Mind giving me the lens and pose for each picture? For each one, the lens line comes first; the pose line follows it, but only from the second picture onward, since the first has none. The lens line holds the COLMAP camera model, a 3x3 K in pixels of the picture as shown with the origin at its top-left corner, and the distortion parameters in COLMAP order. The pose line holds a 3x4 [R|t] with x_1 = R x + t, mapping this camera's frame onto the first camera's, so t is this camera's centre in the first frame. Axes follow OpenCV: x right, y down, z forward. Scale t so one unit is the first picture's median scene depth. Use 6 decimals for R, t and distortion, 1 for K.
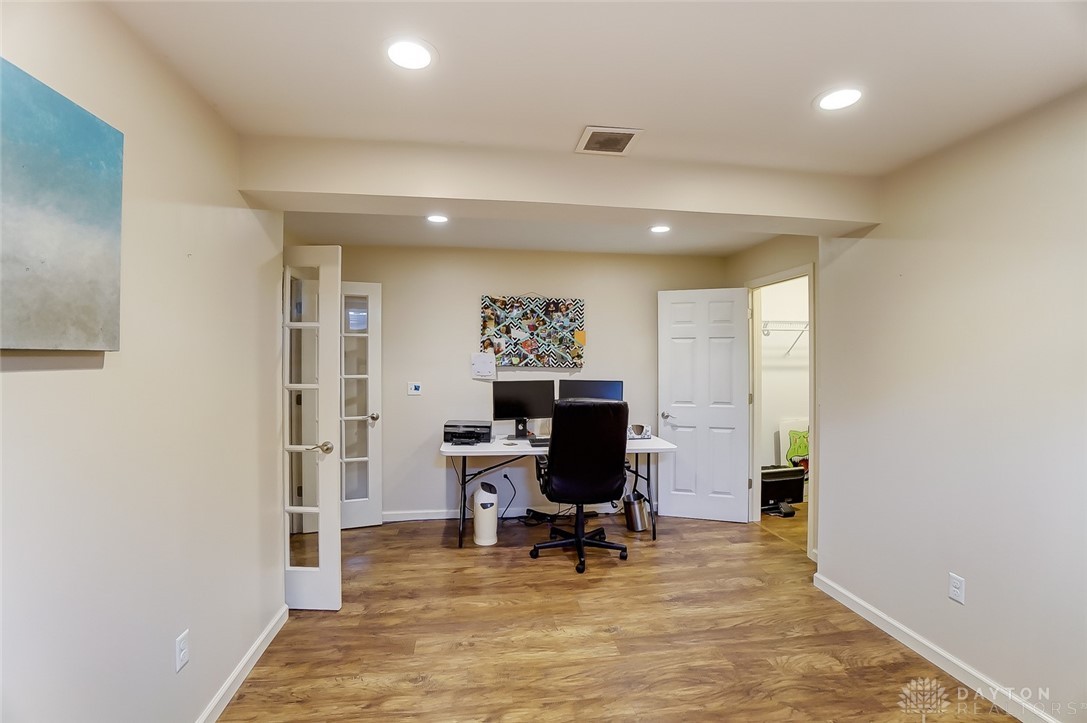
lens RADIAL K [[482.0, 0, 543.5], [0, 482.0, 361.5], [0, 0, 1]] dist [-0.060740, 0.023615]
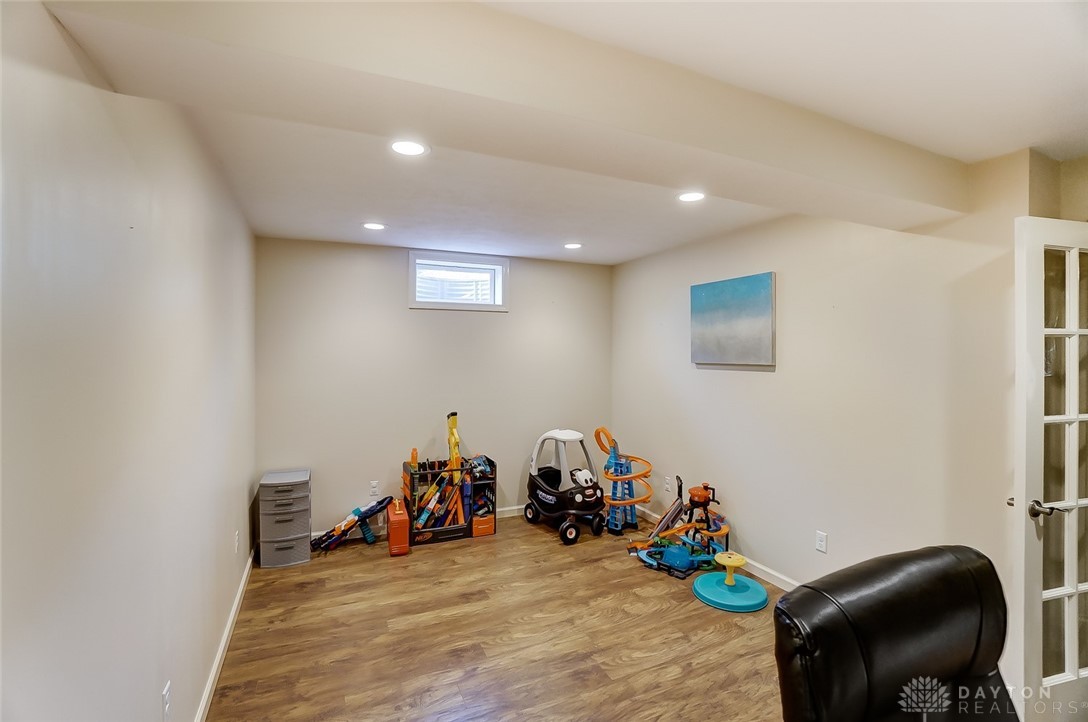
lens RADIAL K [[482.5, 0, 544.0], [0, 482.5, 361.0], [0, 0, 1]] dist [-0.060740, 0.023615]
pose [[-0.958681, 0.010312, -0.284297, 0.698859], [0.003711, 0.999711, 0.023750, -0.085008], [0.284460, 0.021714, -0.958442, 2.413781]]
